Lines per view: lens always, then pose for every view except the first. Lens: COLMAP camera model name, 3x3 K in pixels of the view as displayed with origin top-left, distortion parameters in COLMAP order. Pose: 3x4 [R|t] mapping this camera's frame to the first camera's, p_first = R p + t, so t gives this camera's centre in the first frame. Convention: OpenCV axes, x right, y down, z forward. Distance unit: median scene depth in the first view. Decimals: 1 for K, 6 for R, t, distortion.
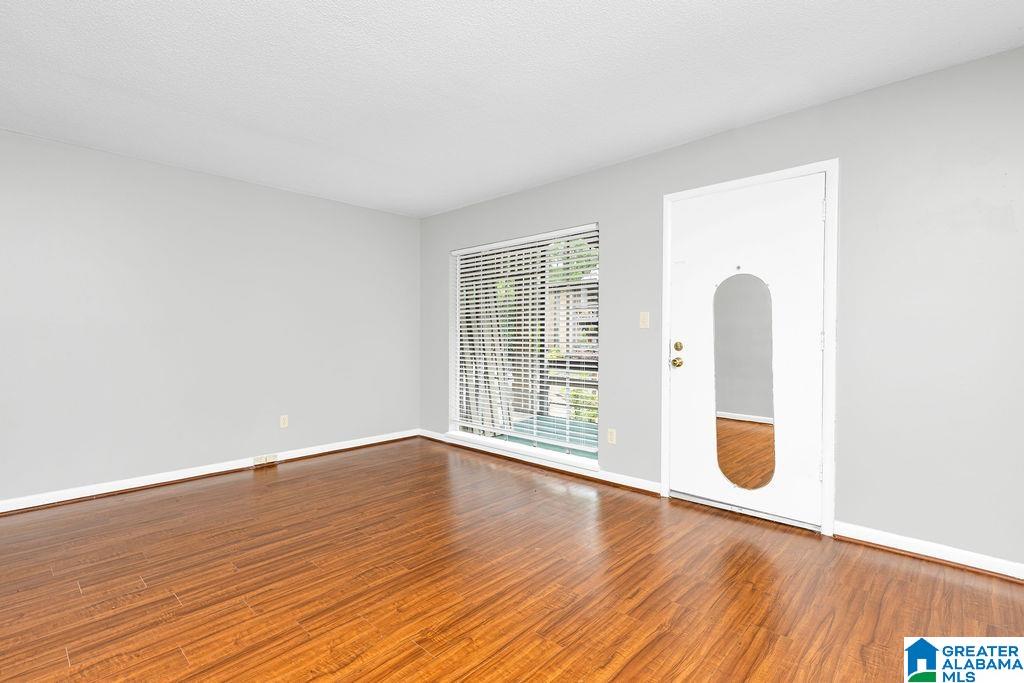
lens RADIAL K [[478.6, 0, 508.6], [0, 478.6, 330.4], [0, 0, 1]] dist [0.001366, -0.000072]
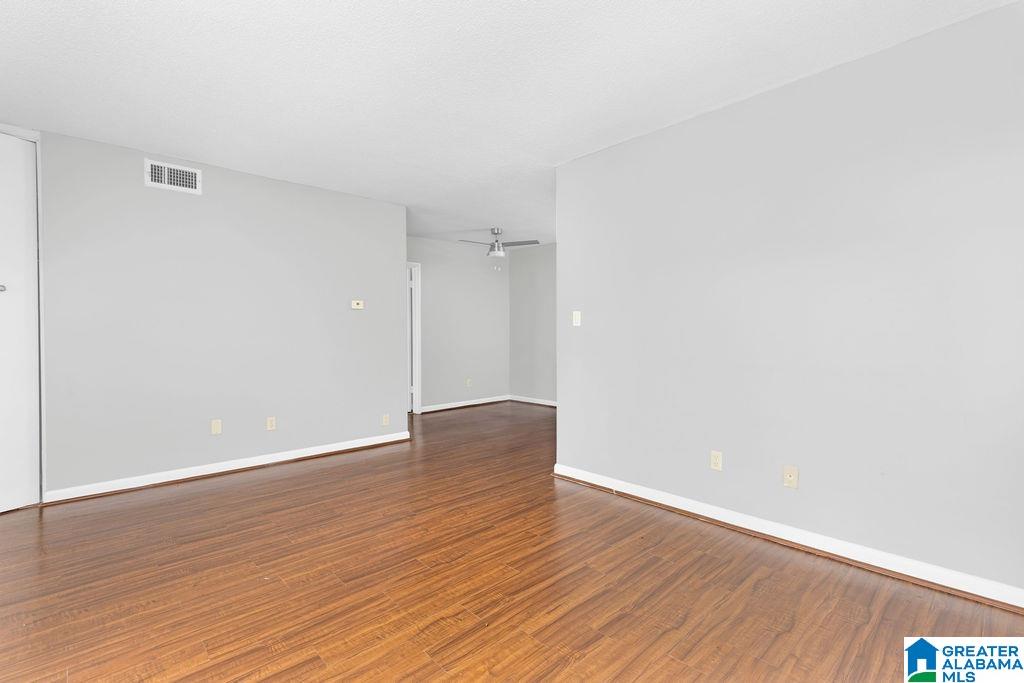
lens RADIAL K [[473.9, 0, 514.7], [0, 473.9, 335.4], [0, 0, 1]] dist [0.001569, -0.000215]
pose [[-0.998512, 0.003614, 0.054413, -0.449598], [0.004021, 0.999965, 0.007378, 0.012734], [-0.054384, 0.007585, -0.998491, 1.888409]]
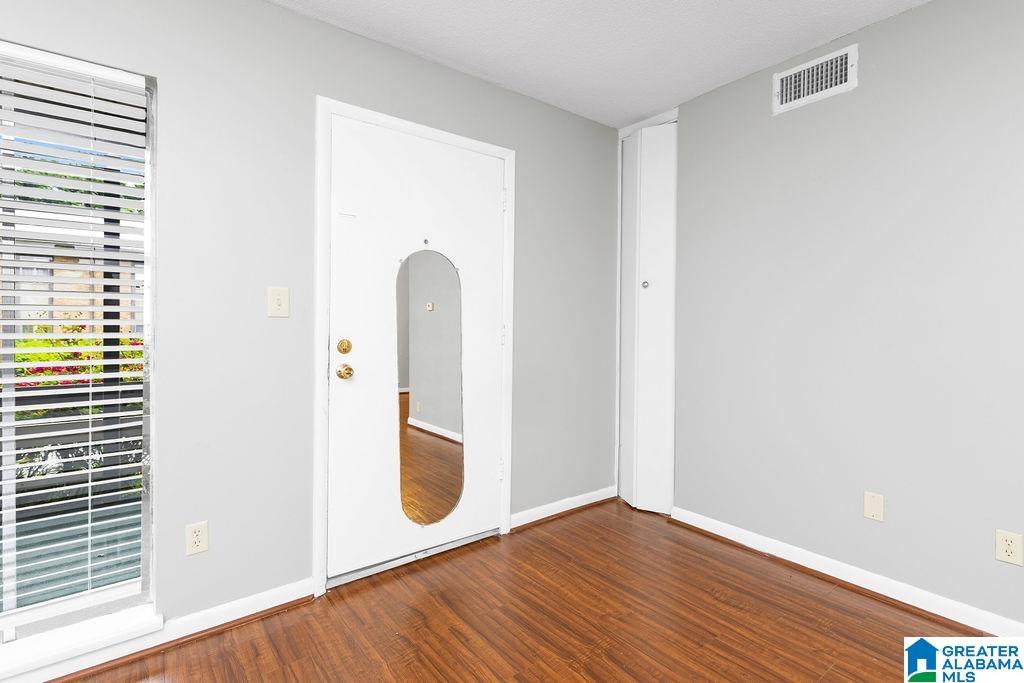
lens RADIAL K [[478.6, 0, 508.6], [0, 478.6, 330.4], [0, 0, 1]] dist [0.001366, -0.000072]
pose [[0.153265, -0.003144, 0.988180, -0.325087], [-0.005341, 0.999978, 0.004010, 0.010576], [-0.988171, -0.005892, 0.153245, 0.924530]]
